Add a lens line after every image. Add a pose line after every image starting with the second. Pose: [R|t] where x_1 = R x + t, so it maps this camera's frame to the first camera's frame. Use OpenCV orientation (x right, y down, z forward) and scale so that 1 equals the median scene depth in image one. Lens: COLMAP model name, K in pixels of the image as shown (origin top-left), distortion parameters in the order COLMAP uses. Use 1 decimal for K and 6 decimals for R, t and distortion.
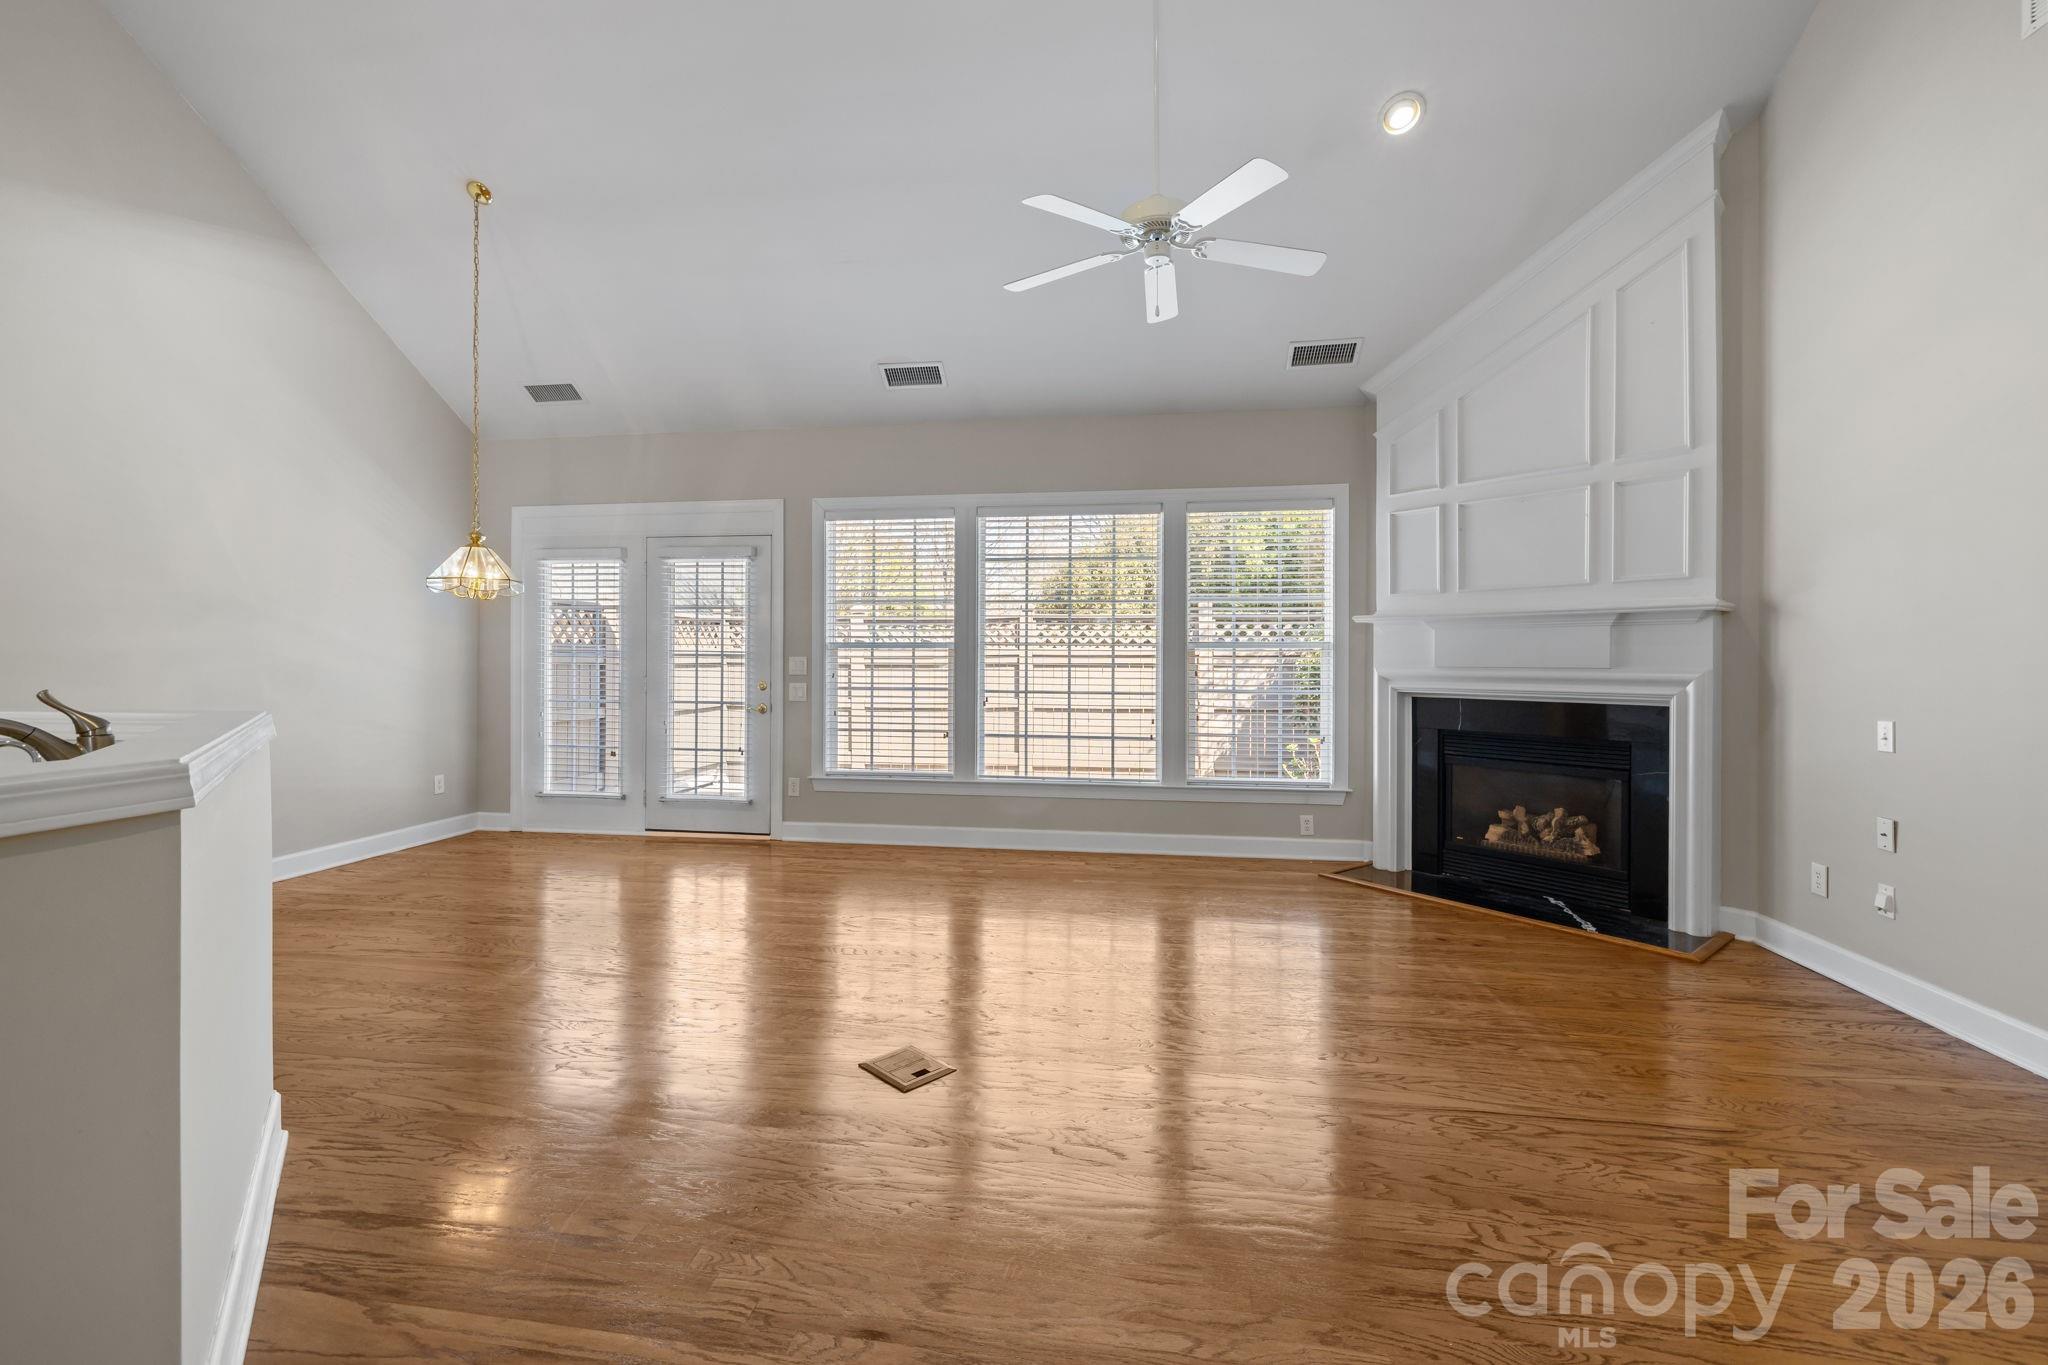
lens RADIAL K [[861.4, 0, 1010.1], [0, 861.4, 660.6], [0, 0, 1]] dist [0.000515, -0.001492]
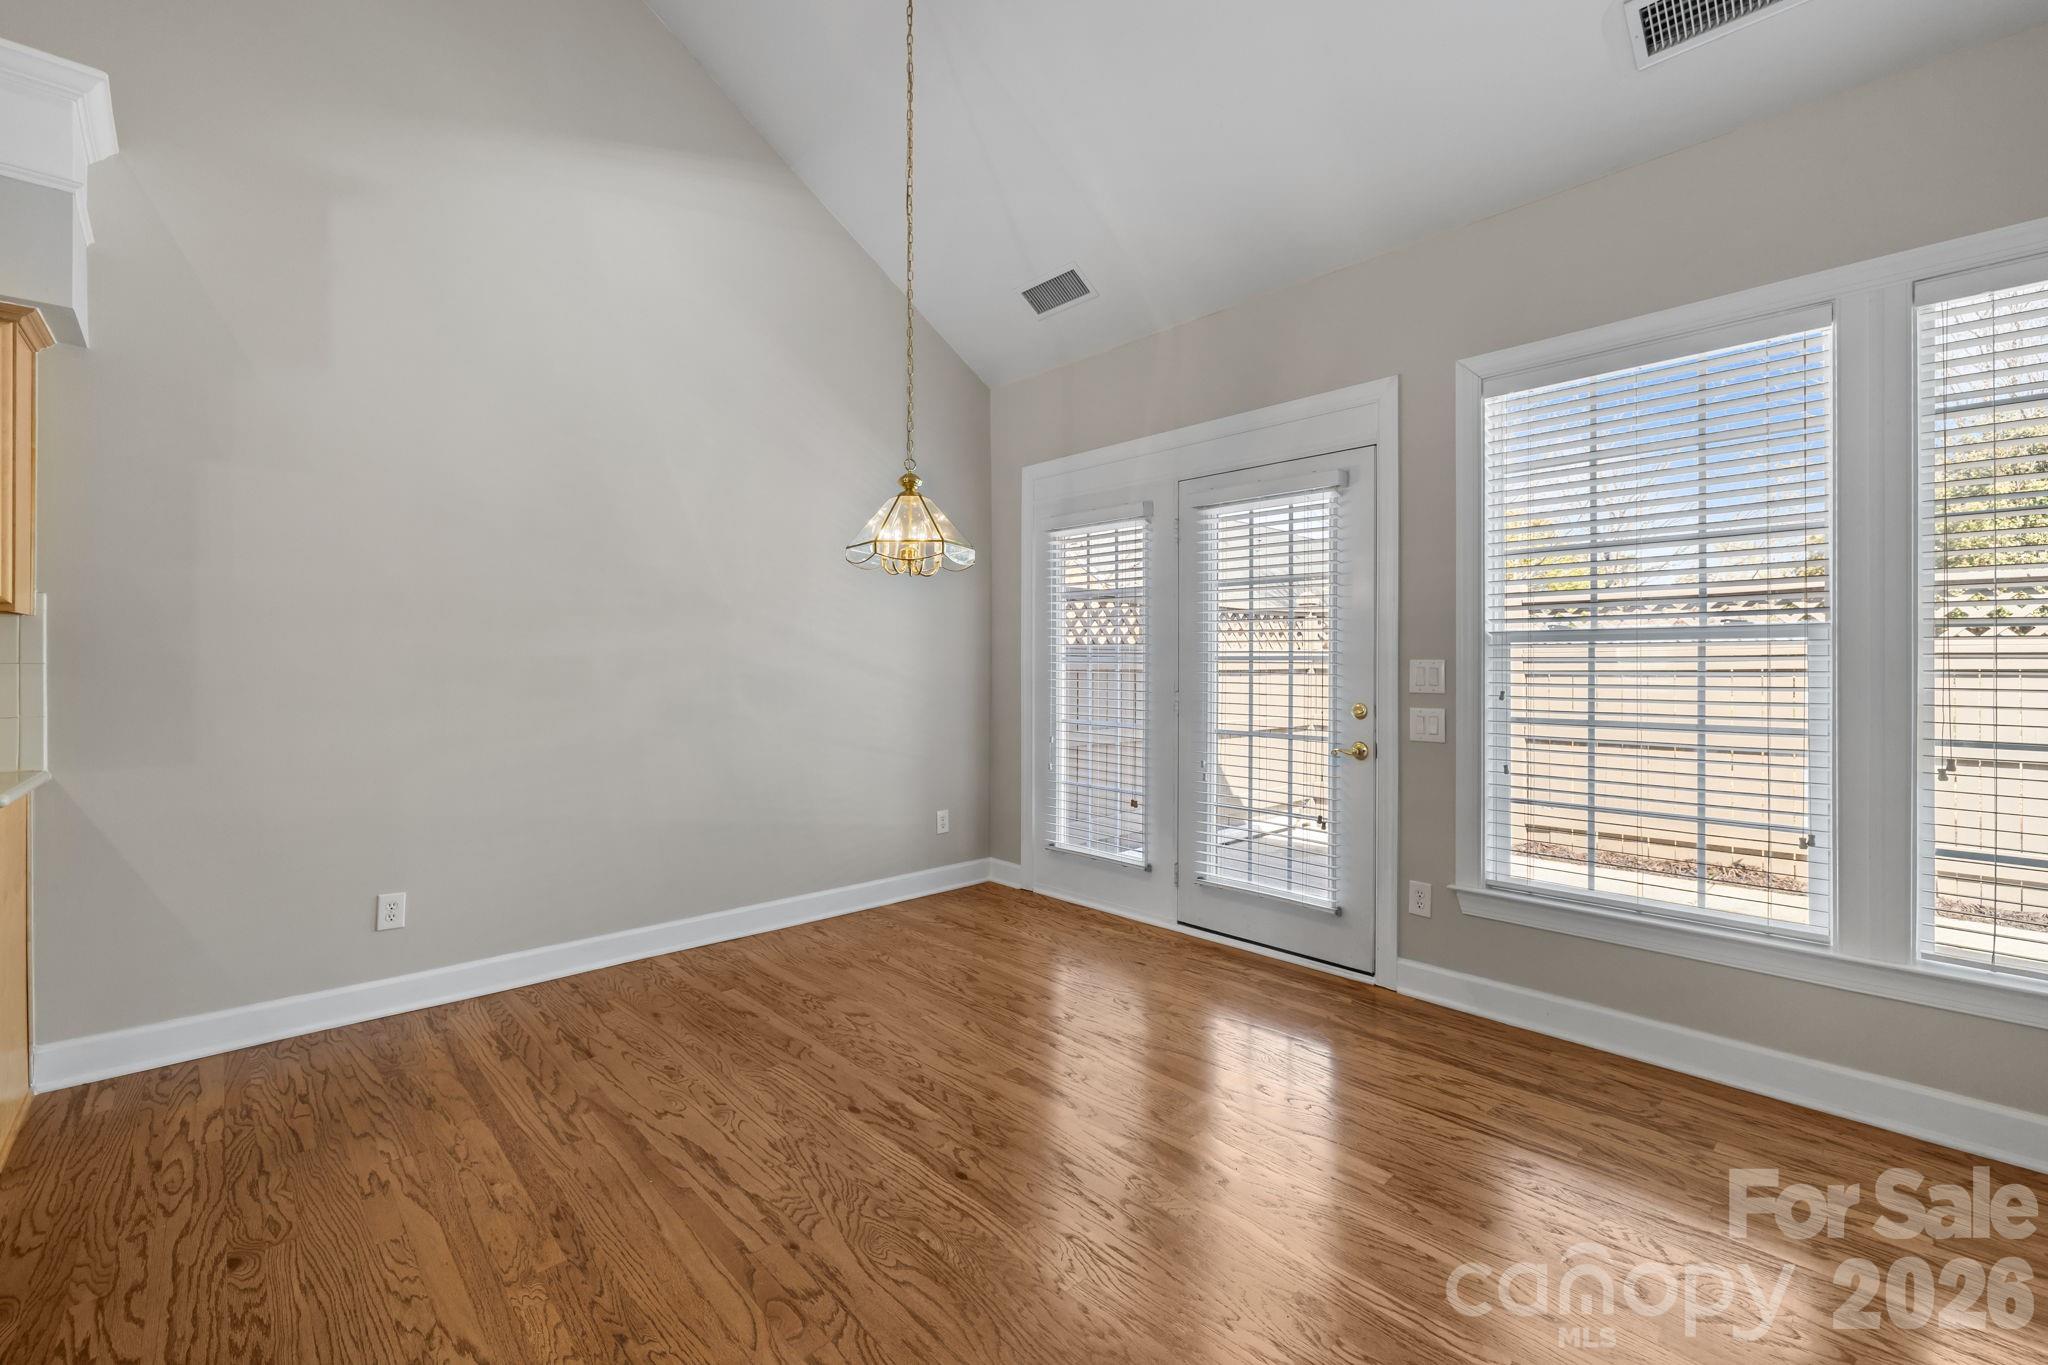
lens RADIAL K [[861.4, 0, 1010.2], [0, 861.4, 664.3], [0, 0, 1]] dist [0.000515, -0.001492]
pose [[0.781620, -0.003374, -0.623746, -0.114461], [0.002345, 0.999994, -0.002471, -0.000677], [0.623750, 0.000469, 0.781624, 0.416703]]
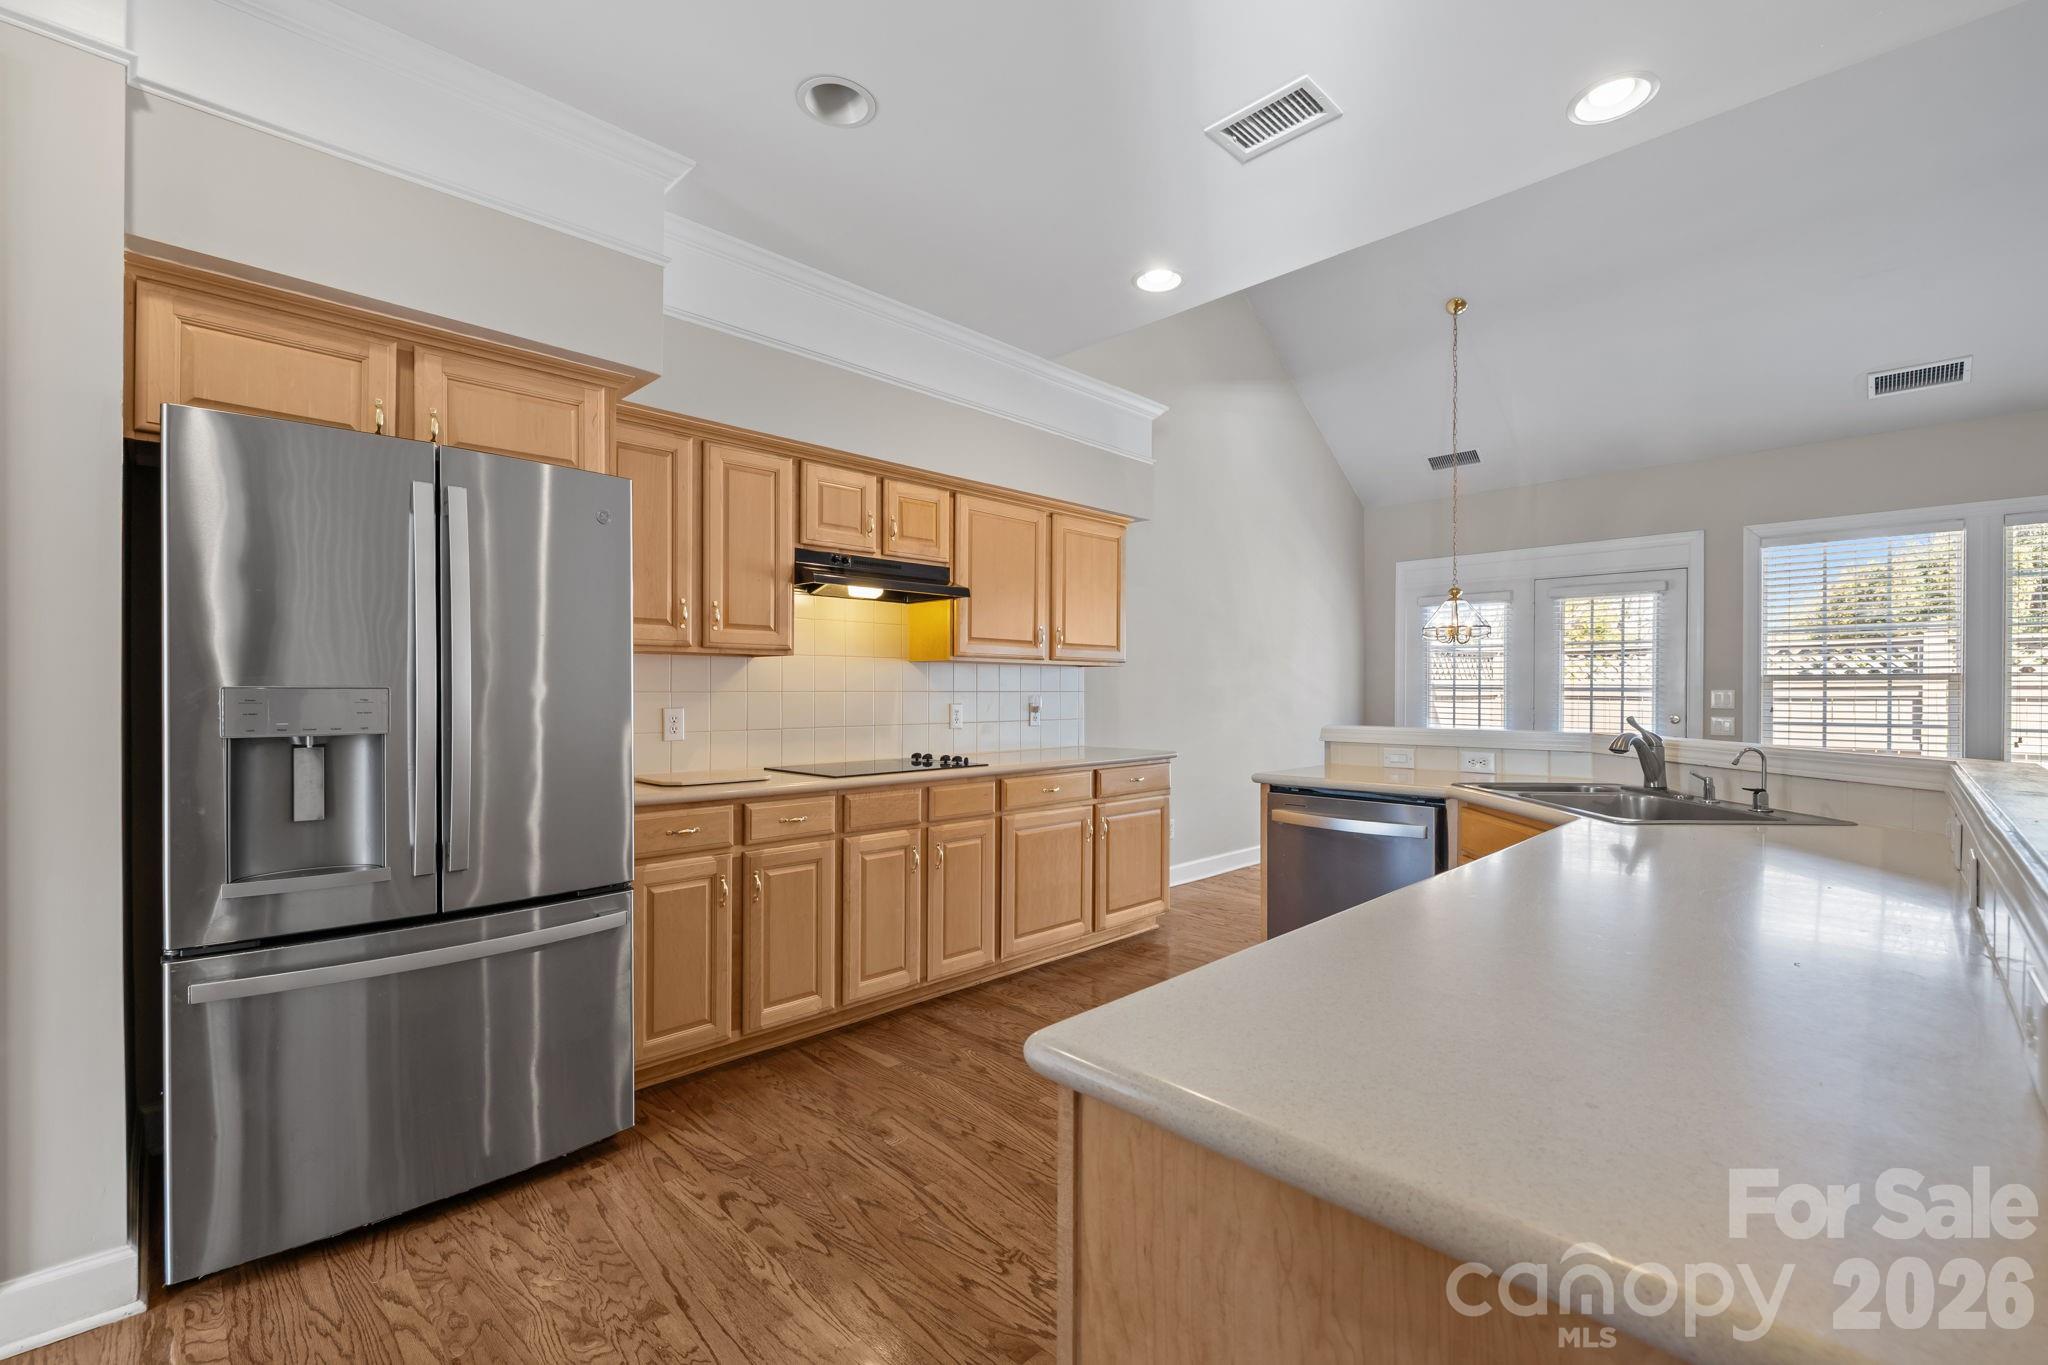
lens RADIAL K [[861.4, 0, 1024.6], [0, 861.4, 697.4], [0, 0, 1]] dist [0.000515, -0.001492]
pose [[0.799496, 0.003436, -0.600662, -0.295738], [0.001159, 0.999973, 0.007263, -0.004100], [0.600670, -0.006503, 0.799470, -0.262060]]
